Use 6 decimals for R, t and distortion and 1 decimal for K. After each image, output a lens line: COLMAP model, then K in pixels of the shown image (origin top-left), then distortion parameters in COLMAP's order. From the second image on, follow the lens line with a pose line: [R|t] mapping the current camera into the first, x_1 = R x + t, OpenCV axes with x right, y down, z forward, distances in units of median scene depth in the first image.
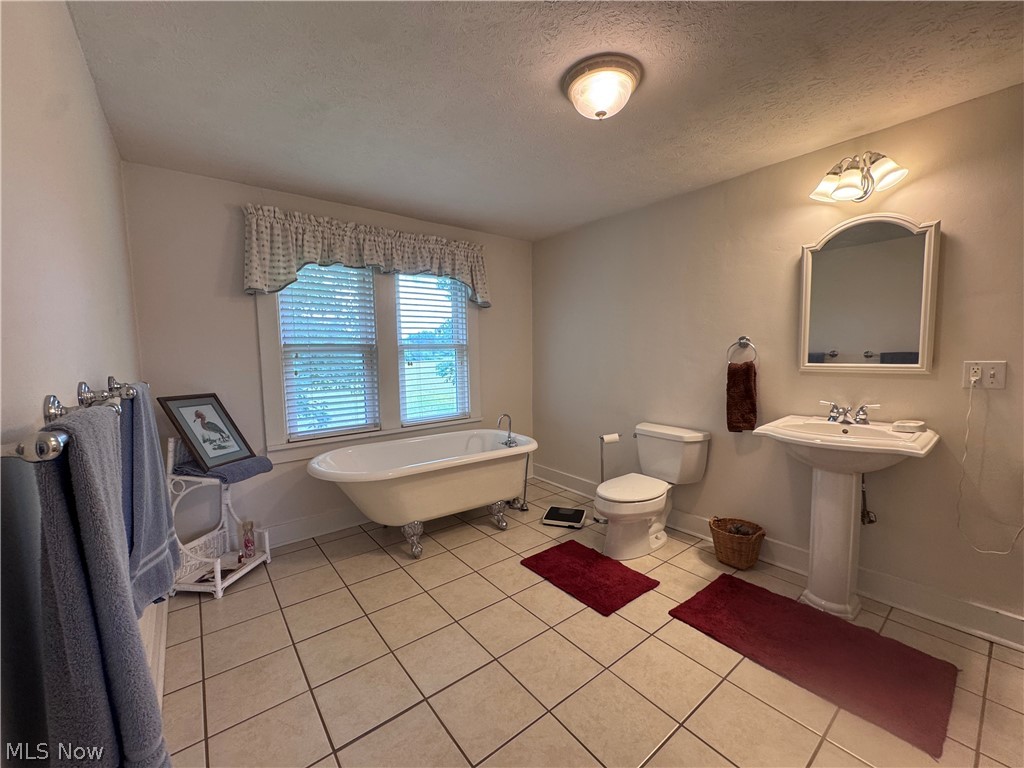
lens RADIAL K [[409.5, 0, 512.0], [0, 409.5, 384.0], [0, 0, 1]] dist [-0.003431, -0.000012]
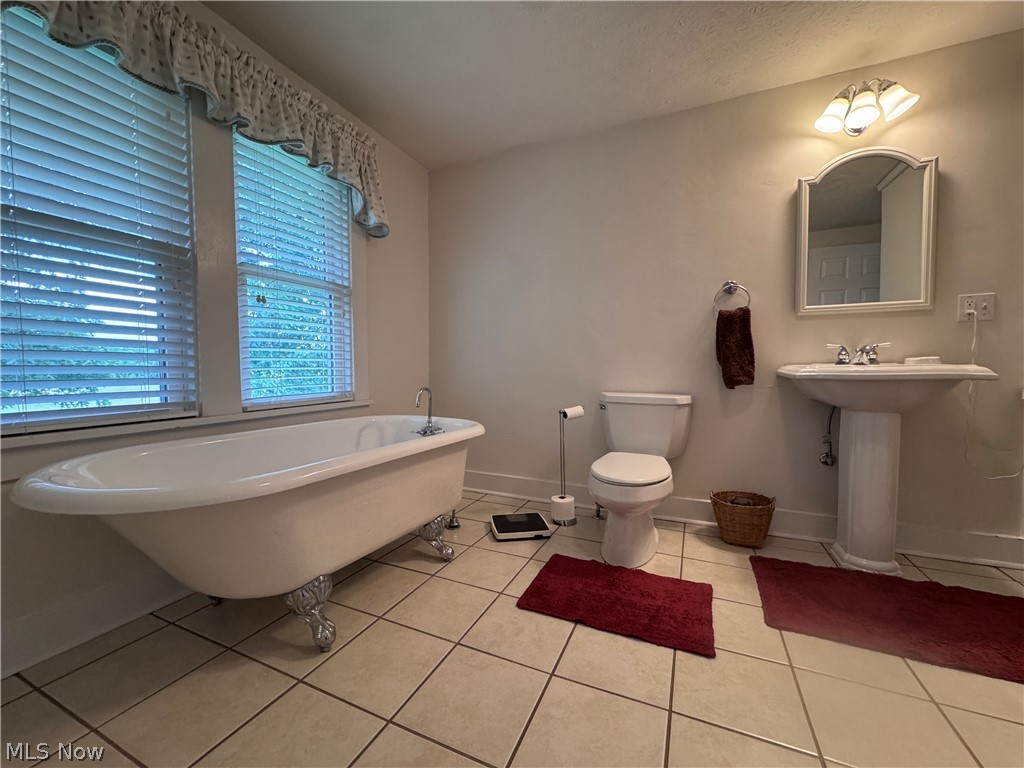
lens RADIAL K [[409.5, 0, 512.0], [0, 409.5, 384.0], [0, 0, 1]] dist [-0.003431, -0.000012]
pose [[0.887159, -0.004648, 0.461441, -0.236980], [0.025561, 0.998909, -0.039082, 0.116754], [-0.460756, 0.046467, 0.886310, 0.402318]]
